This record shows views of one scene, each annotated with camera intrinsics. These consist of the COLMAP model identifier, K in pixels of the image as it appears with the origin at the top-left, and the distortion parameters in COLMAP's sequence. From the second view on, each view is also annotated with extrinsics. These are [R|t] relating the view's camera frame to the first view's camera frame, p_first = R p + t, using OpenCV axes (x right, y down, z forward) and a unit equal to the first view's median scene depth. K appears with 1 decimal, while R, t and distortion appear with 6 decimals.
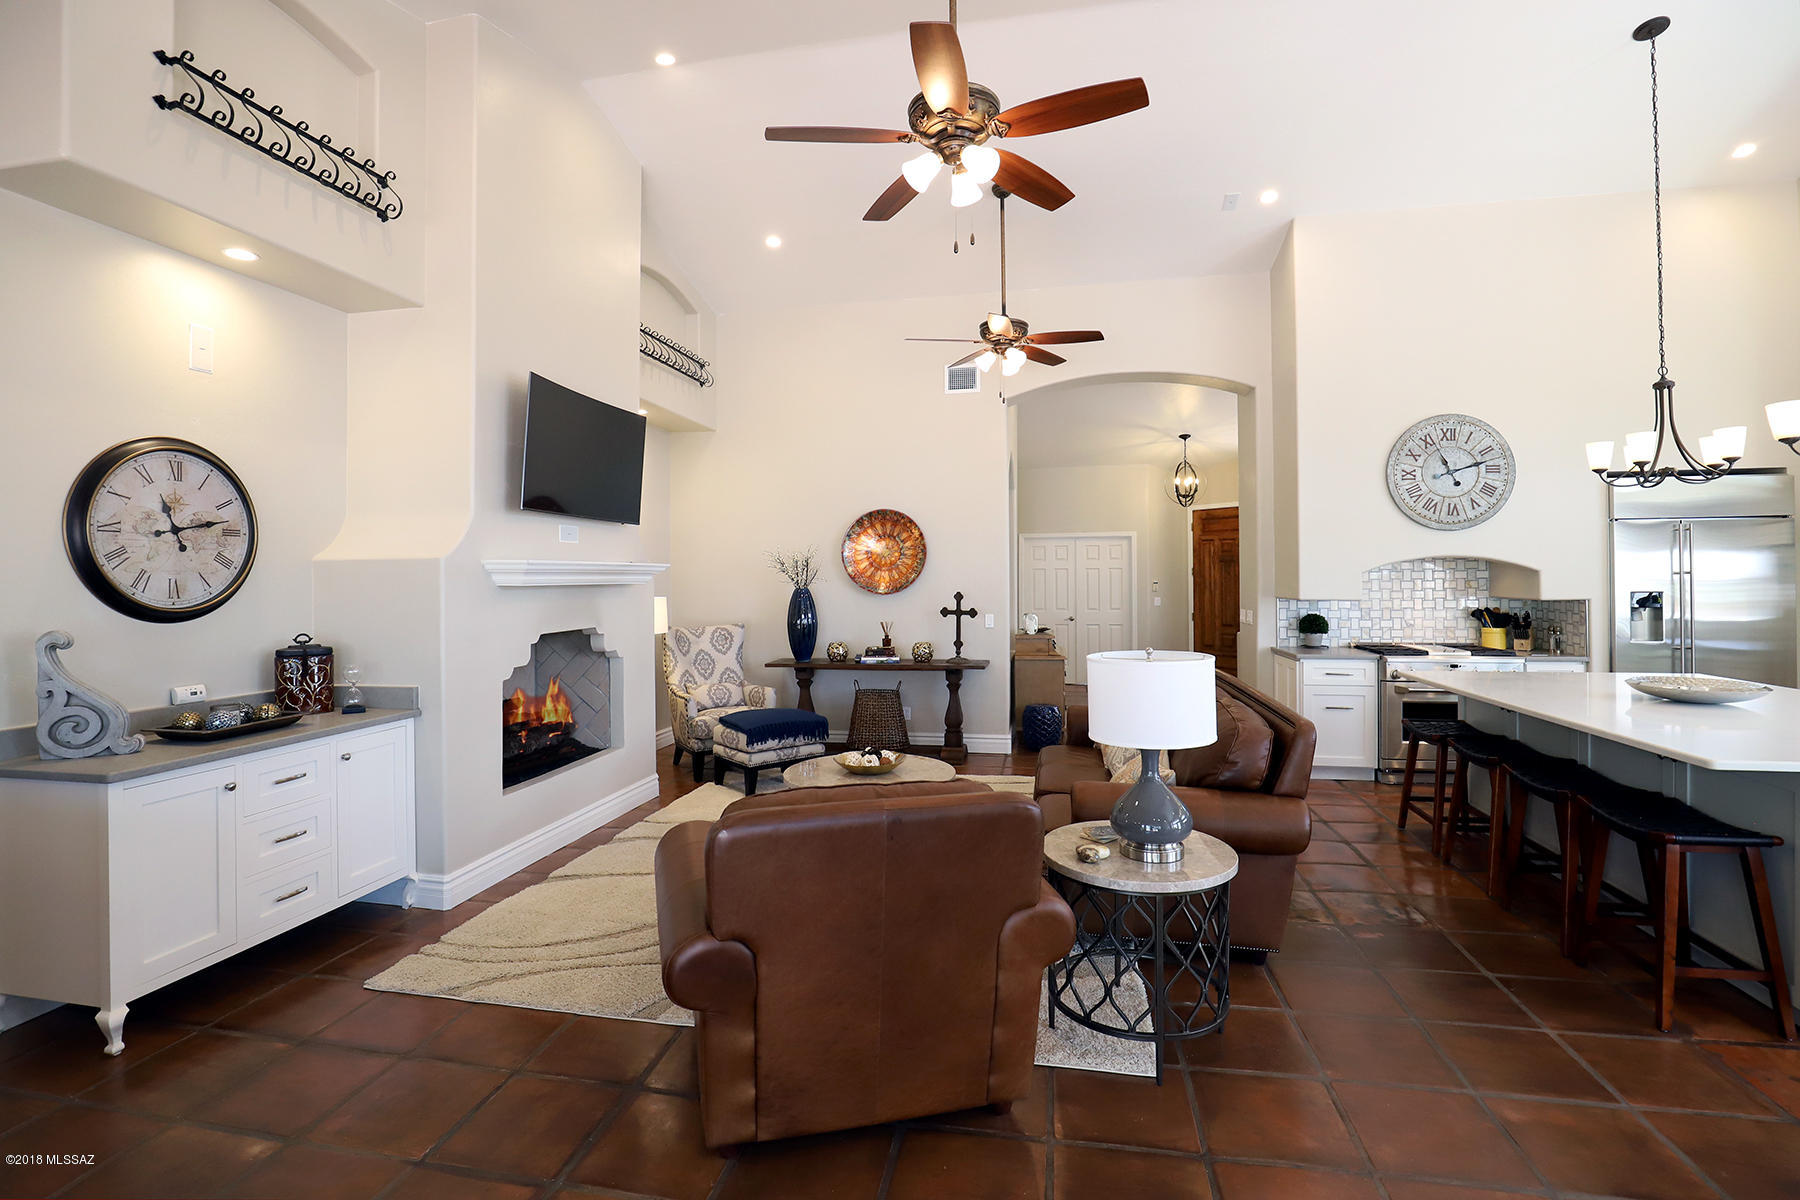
lens RADIAL K [[843.4, 0, 870.6], [0, 843.4, 599.4], [0, 0, 1]] dist [-0.022698, -0.000274]
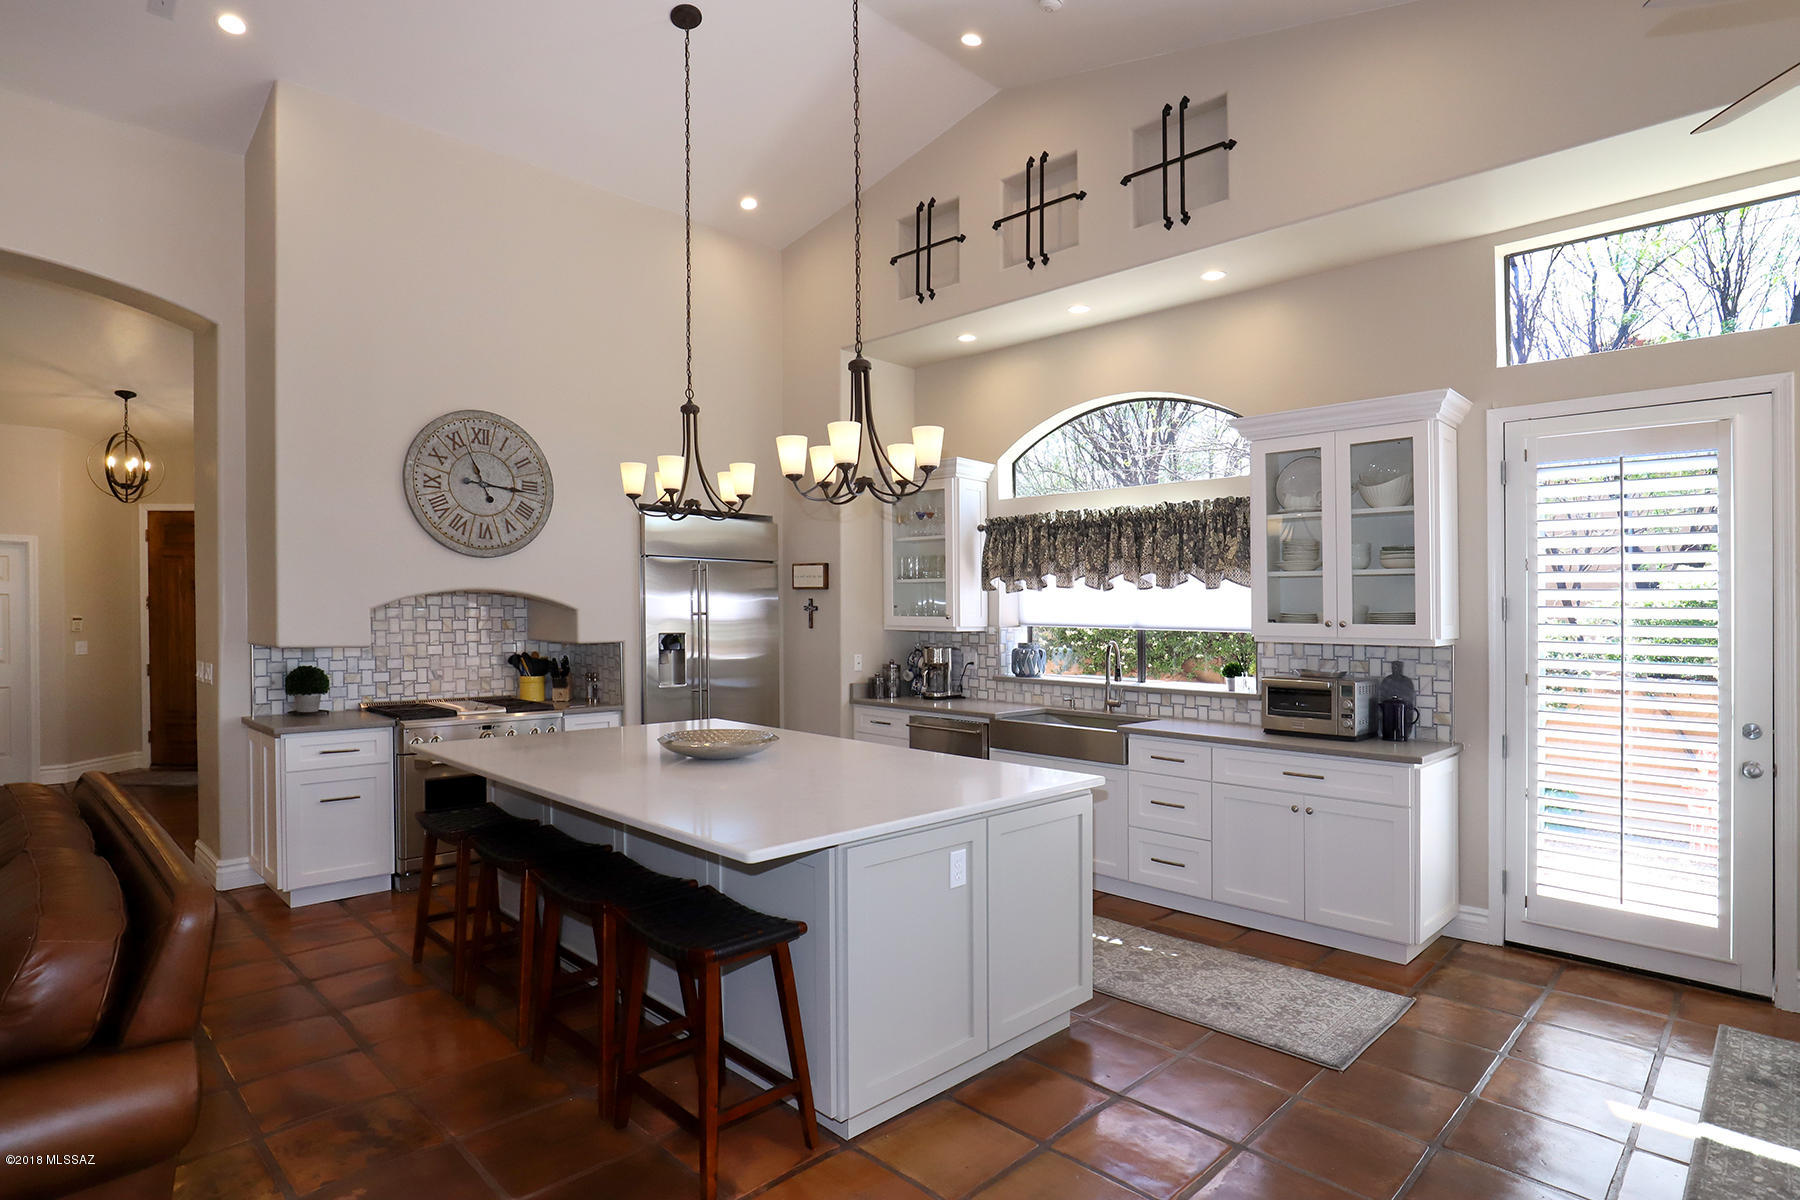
lens RADIAL K [[957.7, 0, 897.3], [0, 957.7, 610.1], [0, 0, 1]] dist [-0.019971, 0.000499]
pose [[0.546034, 0.014610, 0.837636, 0.144938], [0.009137, 0.999685, -0.023393, -0.007115], [-0.837713, 0.020427, 0.545728, 0.167122]]
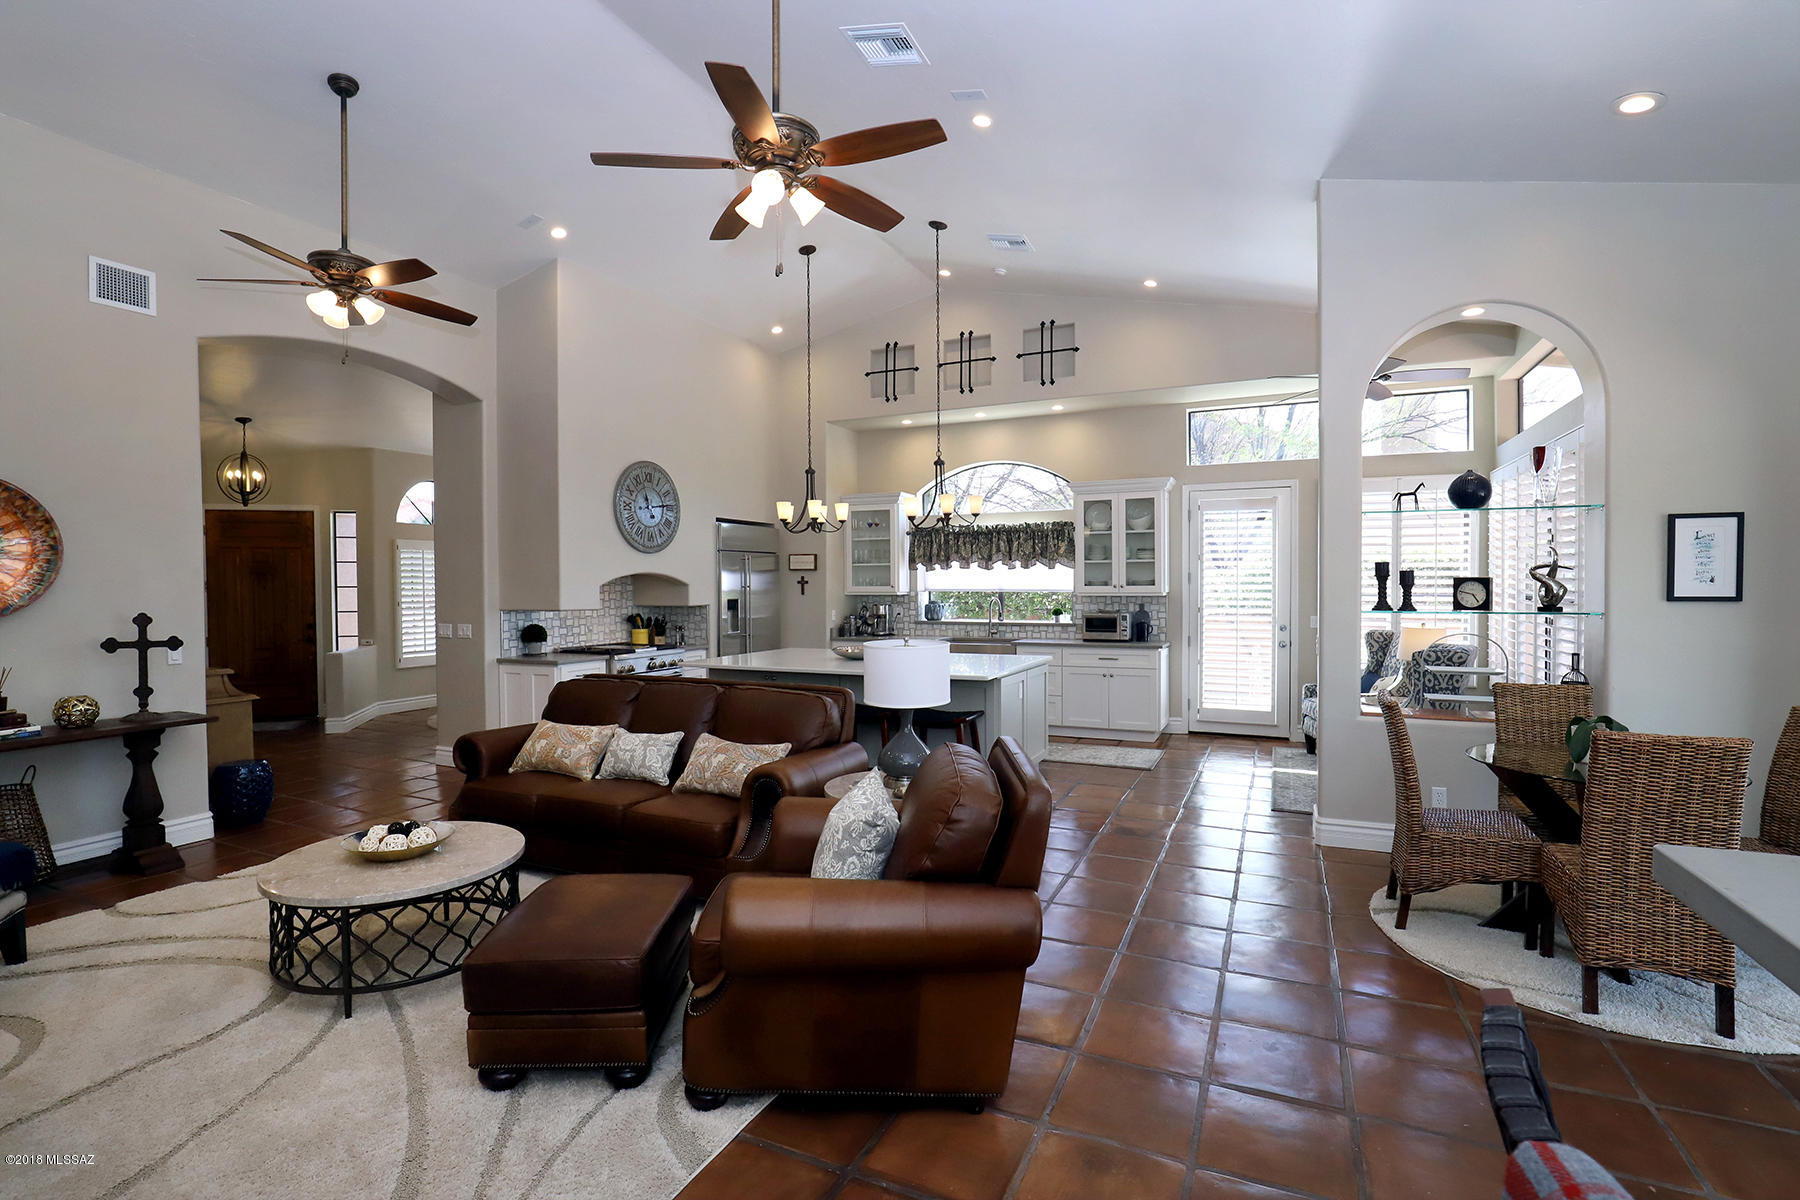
lens RADIAL K [[858.5, 0, 900.6], [0, 858.5, 615.0], [0, 0, 1]] dist [-0.015190, 0.000336]
pose [[0.221292, -0.027790, 0.974812, -0.482950], [0.030313, 0.999307, 0.021607, -0.004420], [-0.974736, 0.024768, 0.221981, 0.326881]]
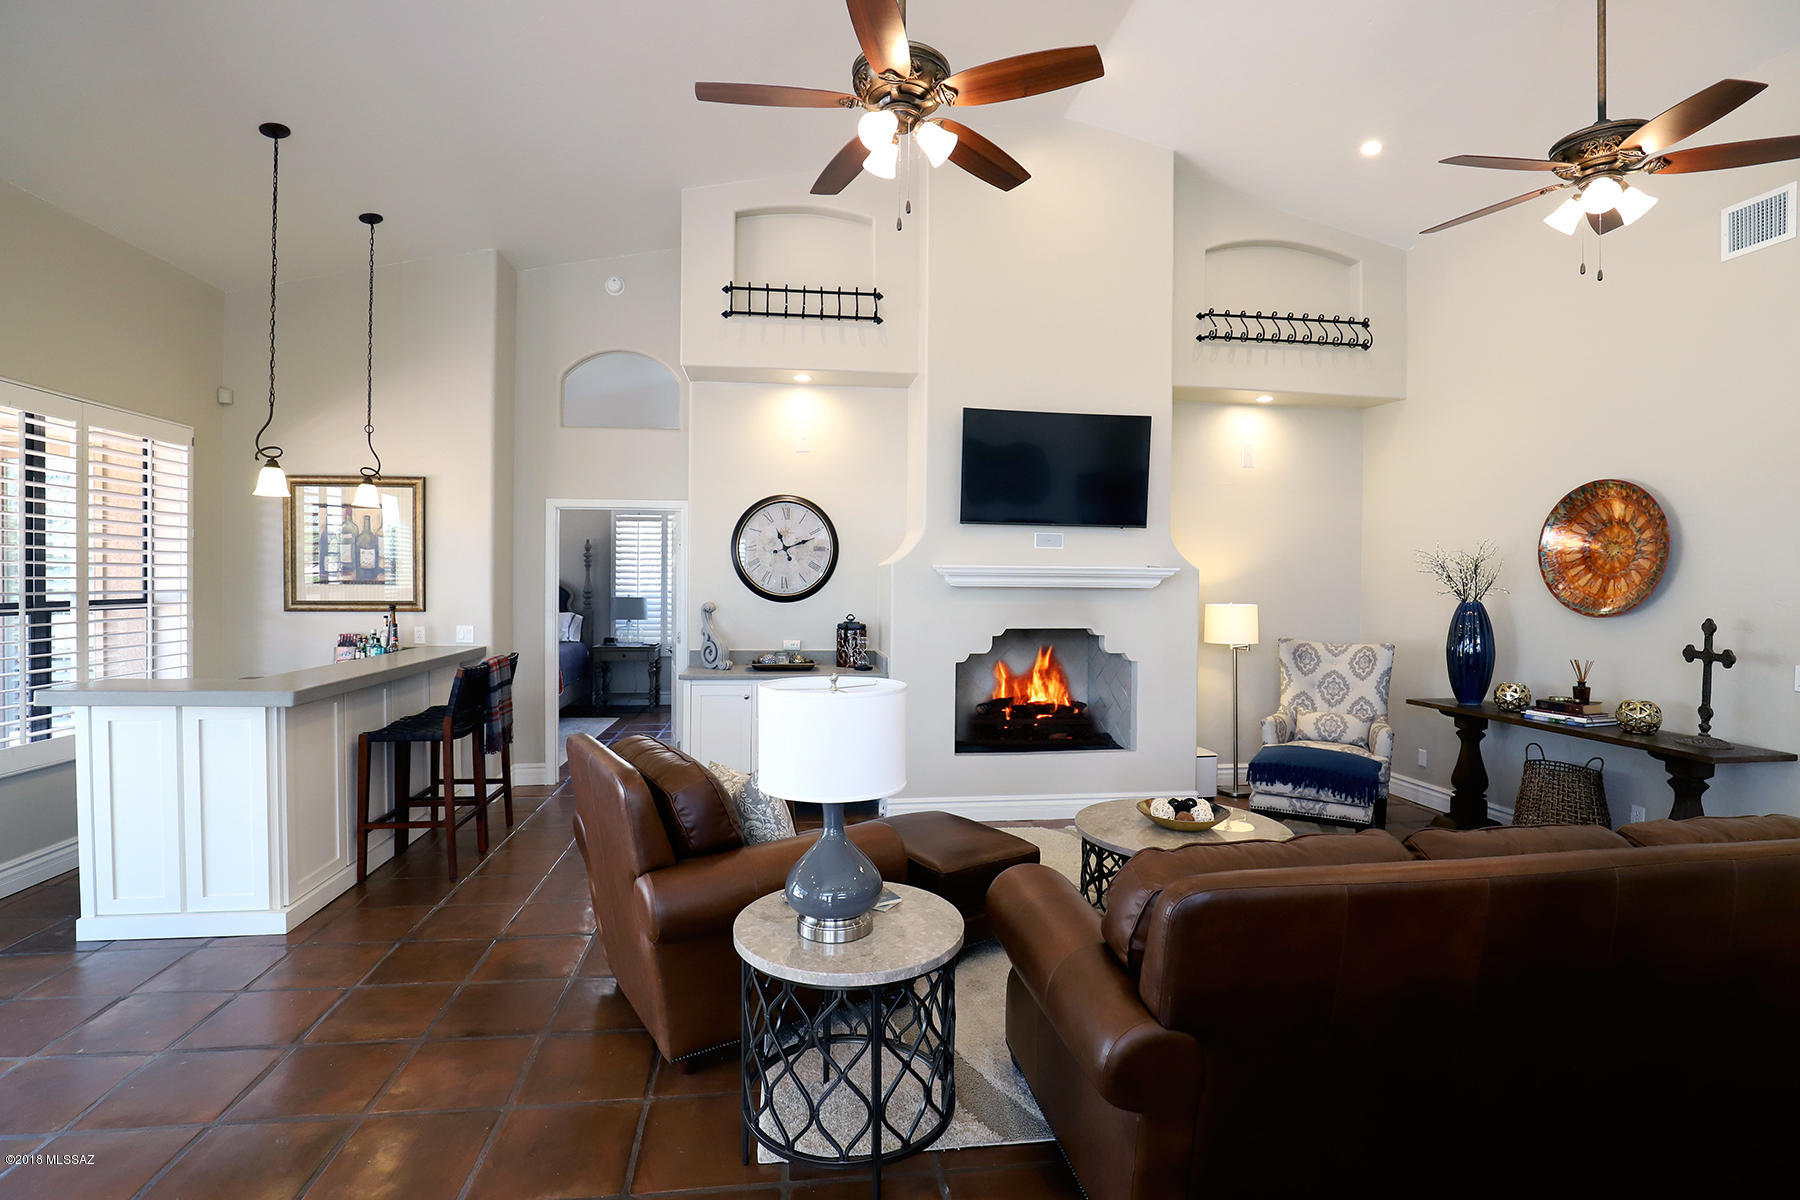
lens RADIAL K [[858.5, 0, 900.6], [0, 858.5, 615.0], [0, 0, 1]] dist [-0.015190, 0.000336]
pose [[0.328476, 0.052128, -0.943073, 0.534911], [-0.037626, 0.998405, 0.042082, -0.017524], [0.943763, 0.021661, 0.329914, 0.373755]]
